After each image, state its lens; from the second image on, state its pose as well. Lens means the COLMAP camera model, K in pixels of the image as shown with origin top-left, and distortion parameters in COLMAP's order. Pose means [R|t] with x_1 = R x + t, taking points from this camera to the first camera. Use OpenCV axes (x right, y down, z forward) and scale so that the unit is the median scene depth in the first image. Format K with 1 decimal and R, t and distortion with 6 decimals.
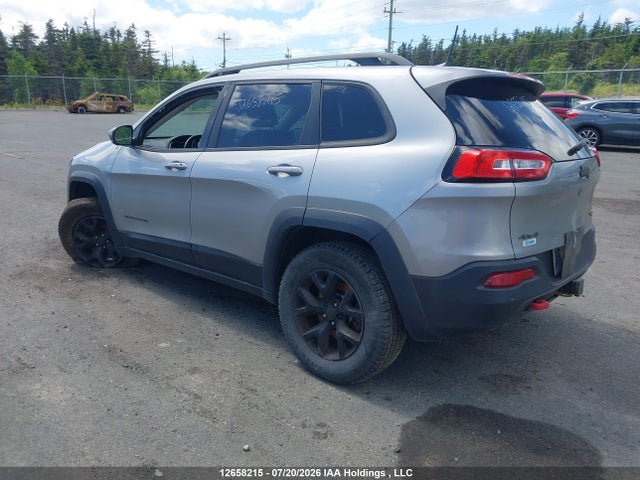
lens RADIAL K [[499.0, 0, 313.9], [0, 499.0, 238.2], [0, 0, 1]] dist [0.021301, -0.031213]
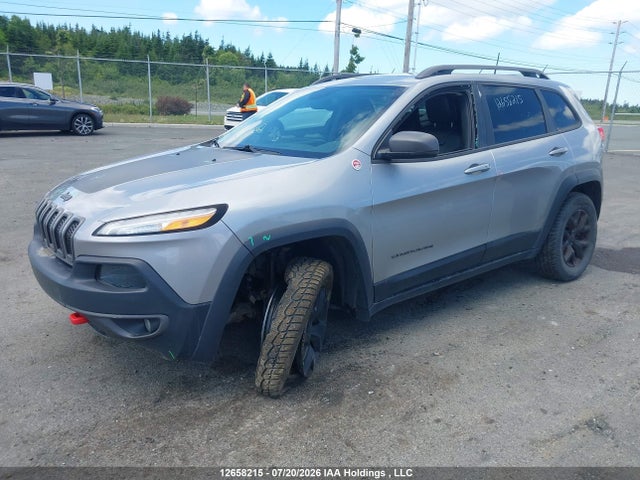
lens RADIAL K [[499.0, 0, 313.9], [0, 499.0, 238.2], [0, 0, 1]] dist [0.021301, -0.031213]
pose [[0.187955, -0.264903, 0.945780, -0.958224], [0.230504, 0.947945, 0.219702, -0.227310], [-0.954746, 0.176712, 0.239233, 0.830254]]
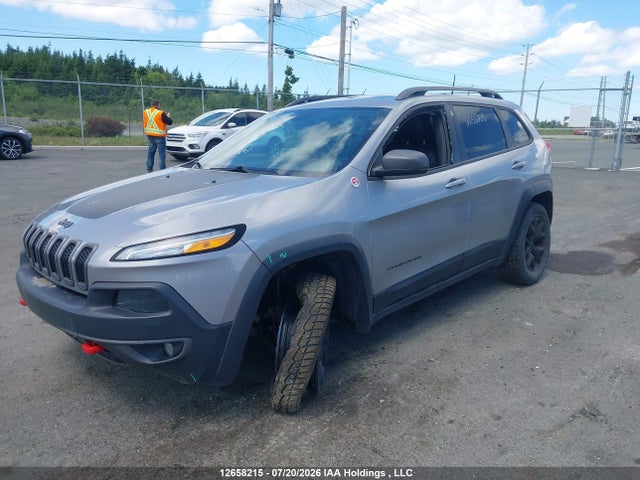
lens RADIAL K [[499.0, 0, 313.9], [0, 499.0, 238.2], [0, 0, 1]] dist [0.021301, -0.031213]
pose [[0.054635, -0.236036, 0.970207, -0.985238], [0.244338, 0.945278, 0.216212, -0.248855], [-0.968150, 0.225246, 0.109317, 0.905332]]
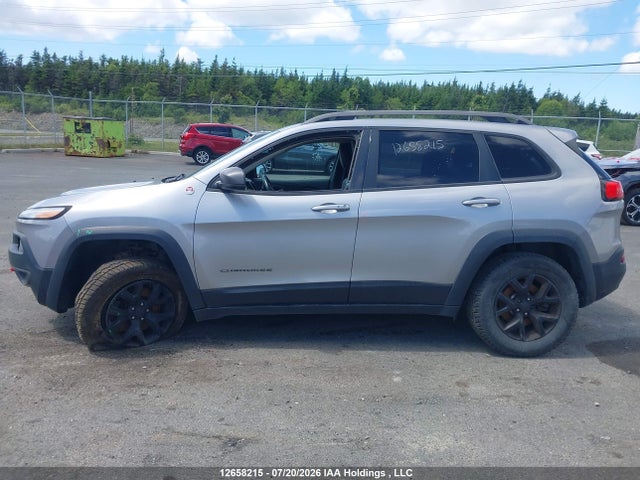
lens RADIAL K [[499.0, 0, 313.9], [0, 499.0, 238.2], [0, 0, 1]] dist [0.021301, -0.031213]
pose [[0.716679, -0.118192, 0.687315, -0.752245], [0.148619, 0.988780, 0.015063, -0.078860], [-0.681383, 0.091353, 0.726203, 0.235205]]
